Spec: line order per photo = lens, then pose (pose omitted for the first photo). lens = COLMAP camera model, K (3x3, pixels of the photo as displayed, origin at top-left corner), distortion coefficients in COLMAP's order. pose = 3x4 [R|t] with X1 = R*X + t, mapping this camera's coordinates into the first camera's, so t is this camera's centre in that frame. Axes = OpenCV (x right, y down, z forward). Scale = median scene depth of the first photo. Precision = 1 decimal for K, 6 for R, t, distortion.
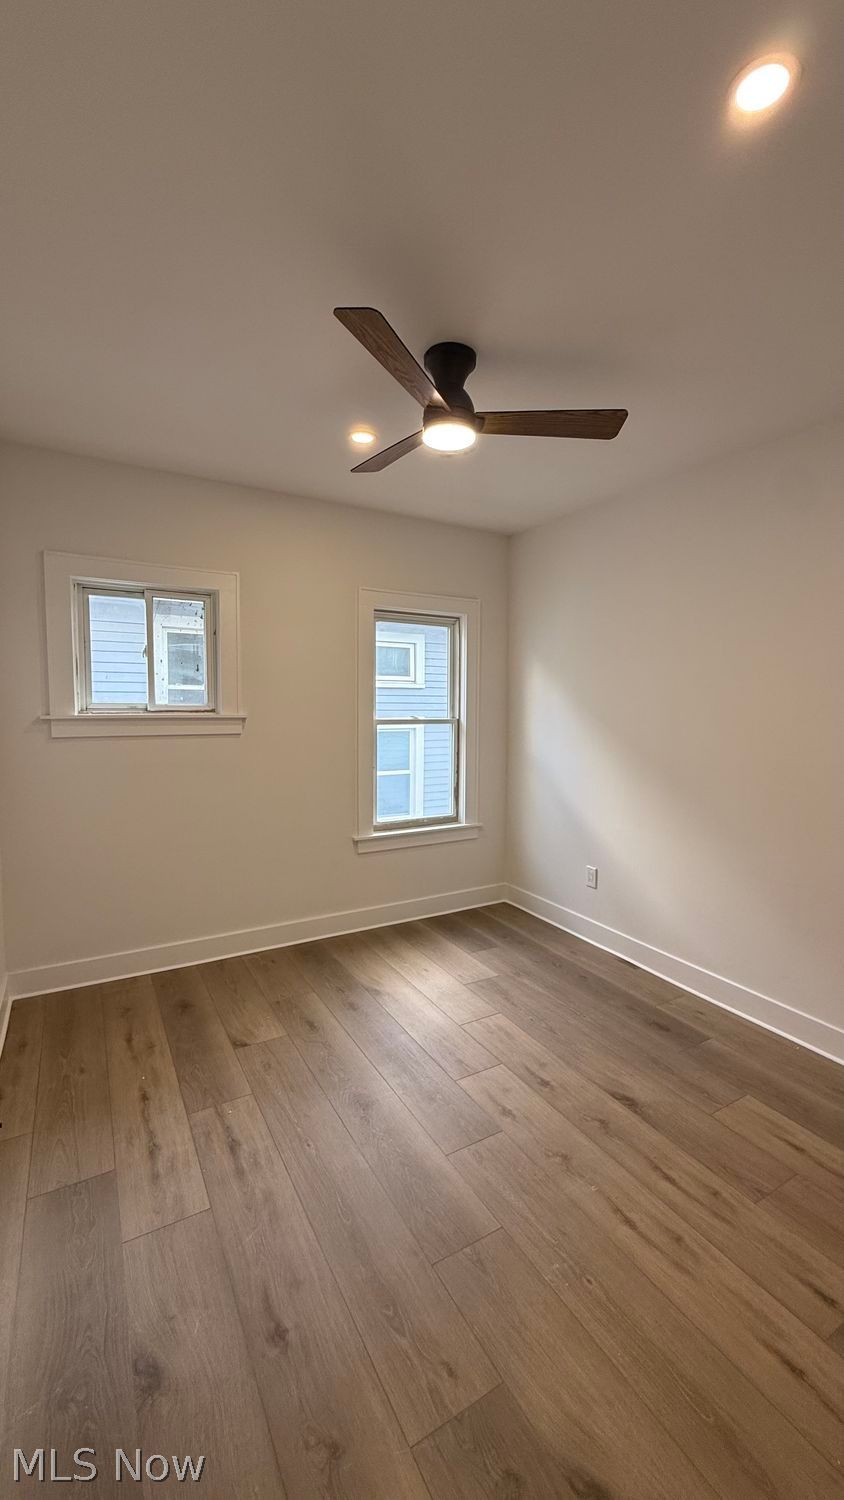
lens RADIAL K [[597.0, 0, 423.3], [0, 597.0, 745.8], [0, 0, 1]] dist [0.000284, -0.000152]
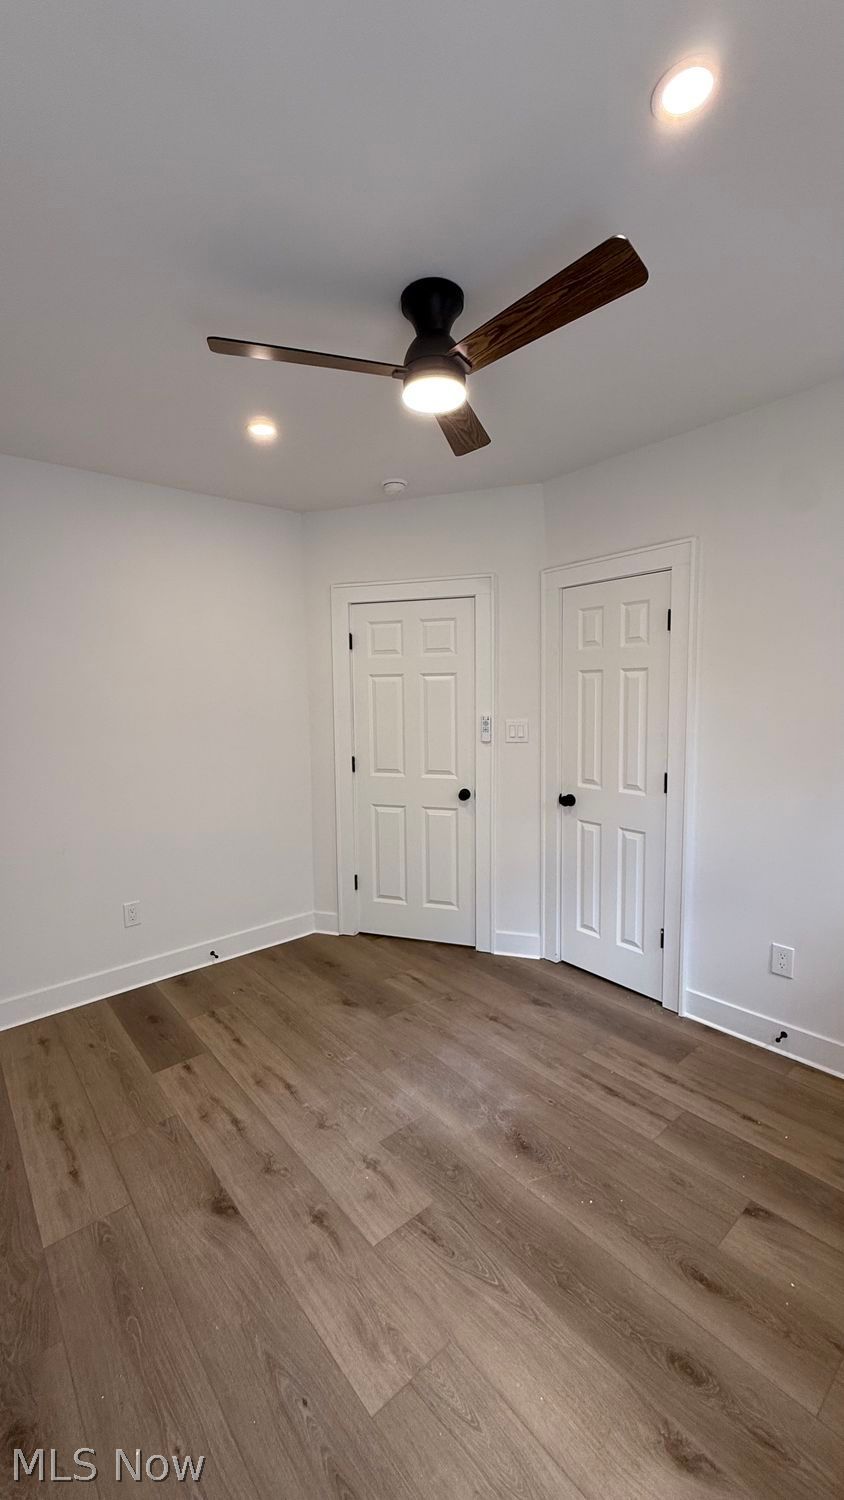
lens RADIAL K [[597.0, 0, 423.3], [0, 597.0, 745.8], [0, 0, 1]] dist [0.000284, -0.000152]
pose [[-0.984835, 0.024032, -0.171818, 0.213914], [-0.003834, 0.987104, 0.160036, -0.165575], [0.173448, 0.158268, -0.972043, 1.890727]]
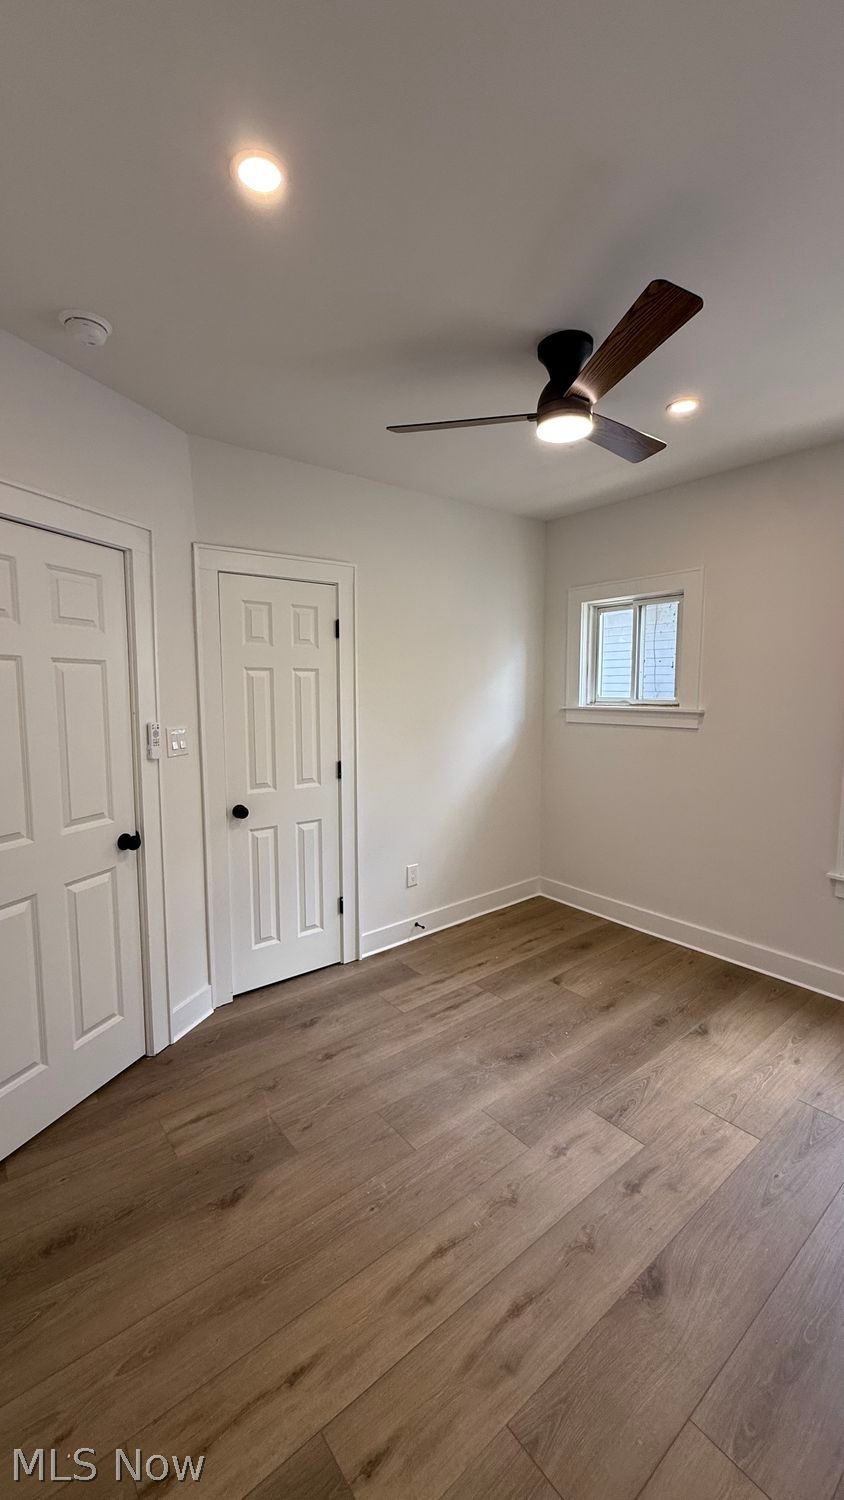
lens RADIAL K [[597.0, 0, 423.3], [0, 597.0, 745.8], [0, 0, 1]] dist [0.000284, -0.000152]
pose [[0.145176, 0.088050, -0.985480, 1.010527], [-0.064517, 0.994755, 0.079374, -0.068317], [0.987300, 0.052057, 0.150096, 0.657168]]
